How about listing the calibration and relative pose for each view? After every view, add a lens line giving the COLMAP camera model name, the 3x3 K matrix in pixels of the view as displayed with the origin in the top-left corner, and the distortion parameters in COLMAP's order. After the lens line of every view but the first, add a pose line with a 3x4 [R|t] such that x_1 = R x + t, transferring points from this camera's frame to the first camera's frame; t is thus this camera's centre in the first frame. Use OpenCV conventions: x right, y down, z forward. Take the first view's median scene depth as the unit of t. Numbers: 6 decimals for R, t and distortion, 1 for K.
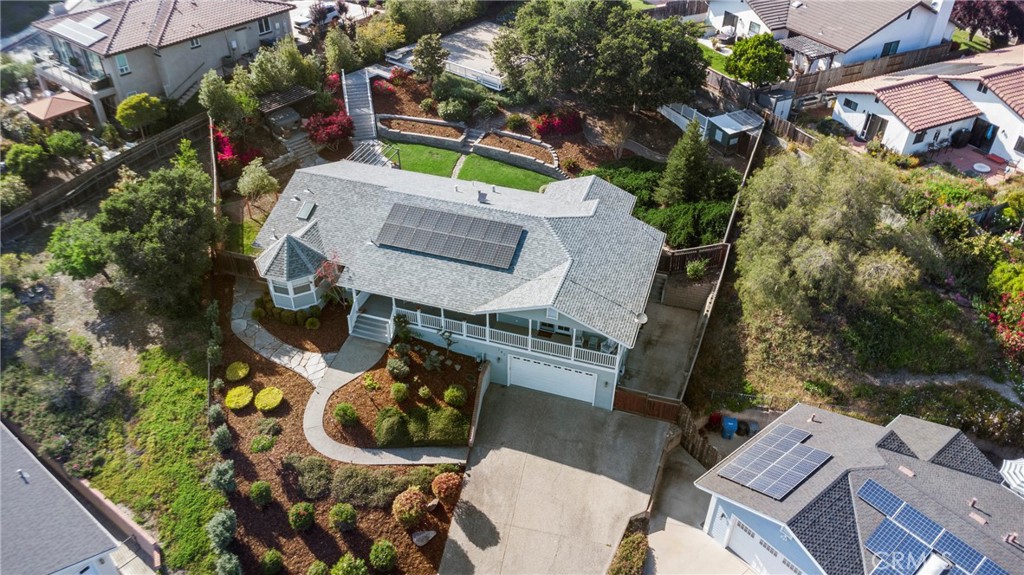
lens RADIAL K [[740.0, 0, 512.0], [0, 740.0, 287.5], [0, 0, 1]] dist [0.064594, -0.080357]
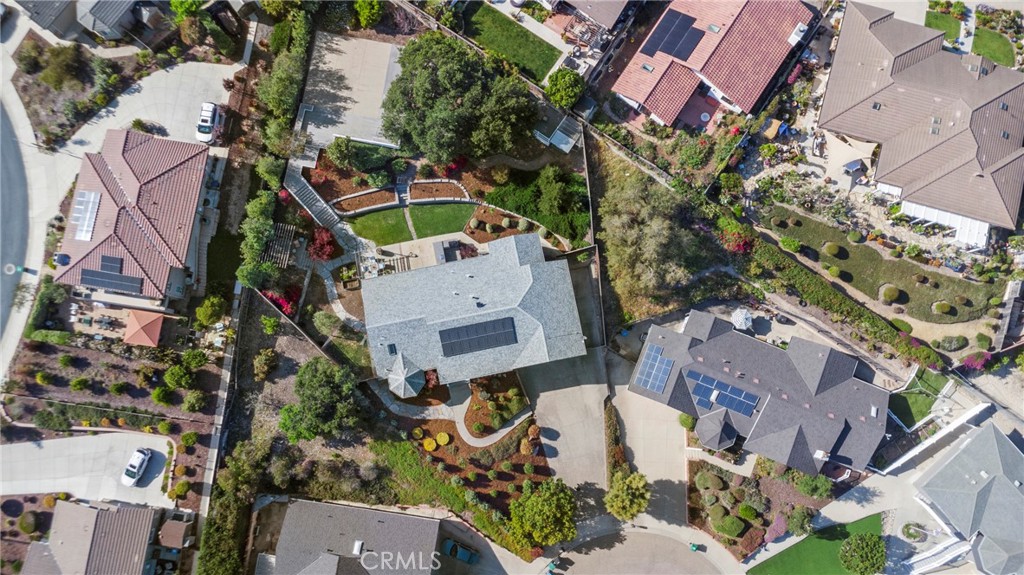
lens RADIAL K [[740.0, 0, 512.0], [0, 740.0, 287.5], [0, 0, 1]] dist [0.064594, -0.080357]
pose [[0.873307, -0.483118, 0.062704, -0.065407], [0.298543, 0.632431, 0.714775, -1.498894], [-0.384976, -0.605498, 0.696538, -0.300106]]
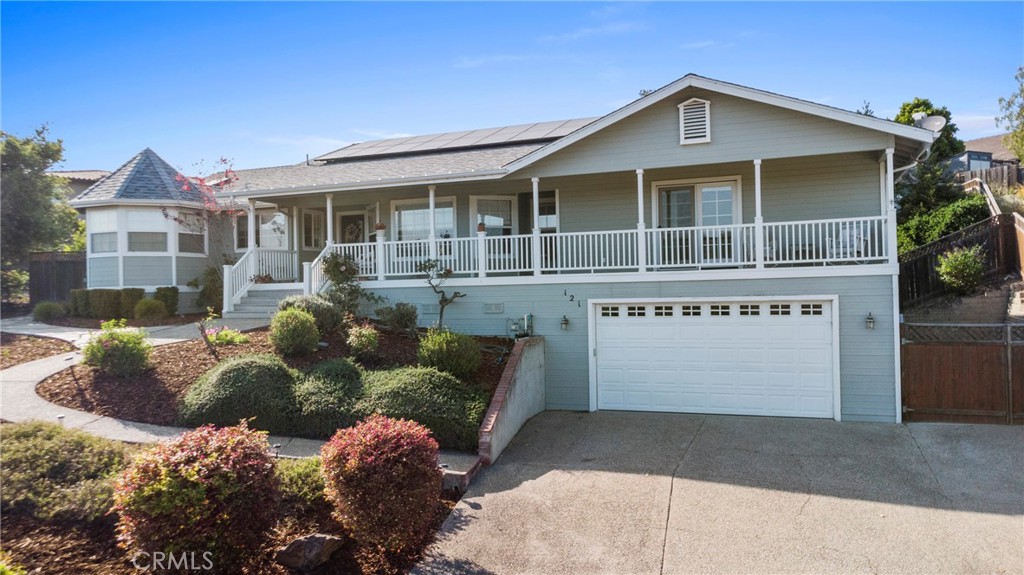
lens RADIAL K [[740.0, 0, 512.0], [0, 740.0, 287.5], [0, 0, 1]] dist [0.064594, -0.080357]
pose [[0.998040, -0.031306, -0.054190, -0.023854], [-0.008137, 0.793629, -0.608347, 0.319326], [0.062052, 0.607596, 0.791819, 0.658189]]
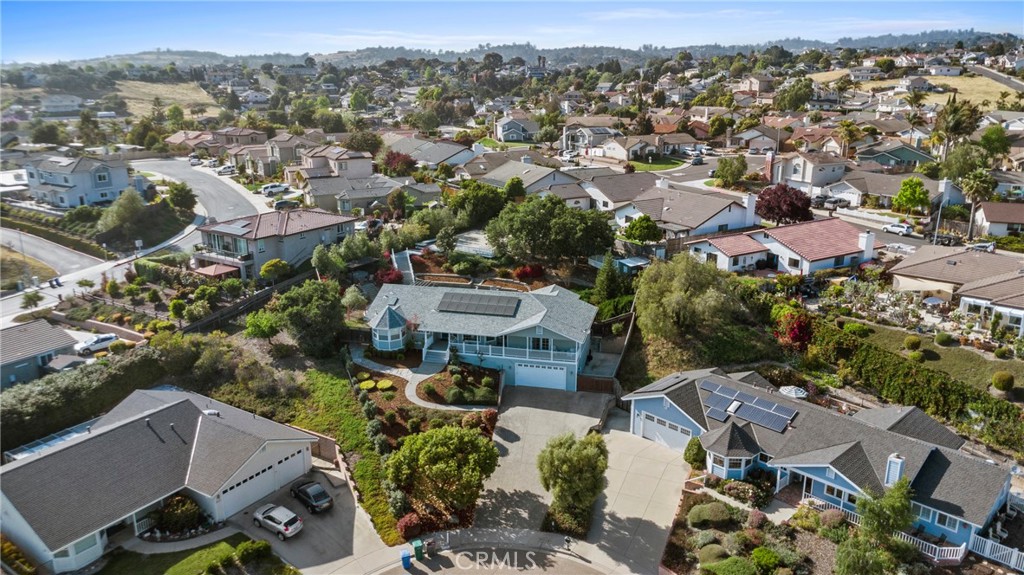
lens RADIAL K [[740.0, 0, 512.0], [0, 740.0, 287.5], [0, 0, 1]] dist [0.064594, -0.080357]
pose [[0.996810, -0.031711, 0.073244, -0.133630], [0.055465, 0.935112, -0.349984, 0.527182], [-0.057393, 0.352930, 0.933888, -0.700809]]
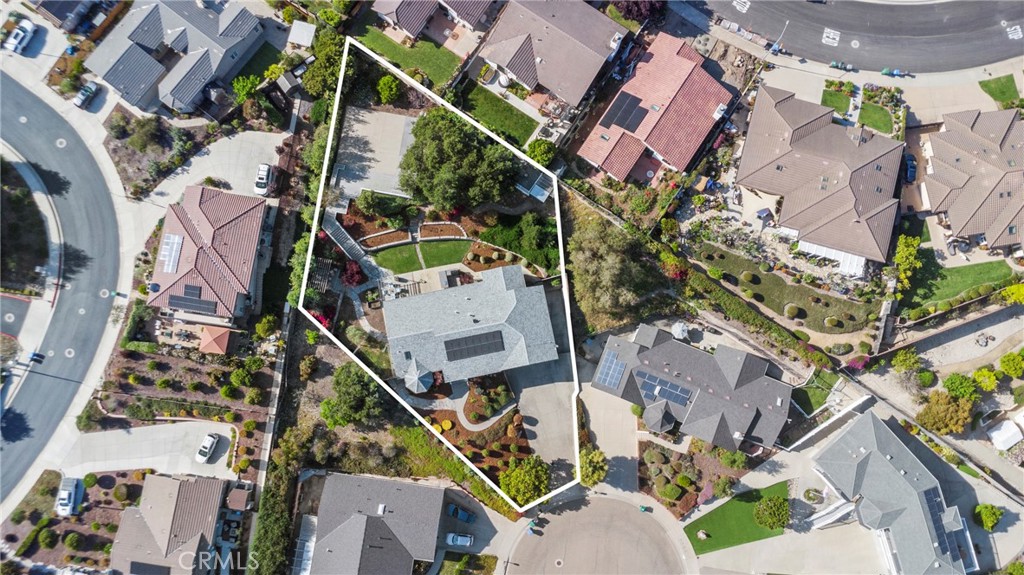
lens RADIAL K [[740.0, 0, 512.0], [0, 740.0, 287.5], [0, 0, 1]] dist [0.064594, -0.080357]
pose [[0.871182, -0.485291, 0.074401, -0.063602], [0.289874, 0.630734, 0.719825, -1.948471], [-0.396252, -0.605531, 0.690157, -0.654374]]
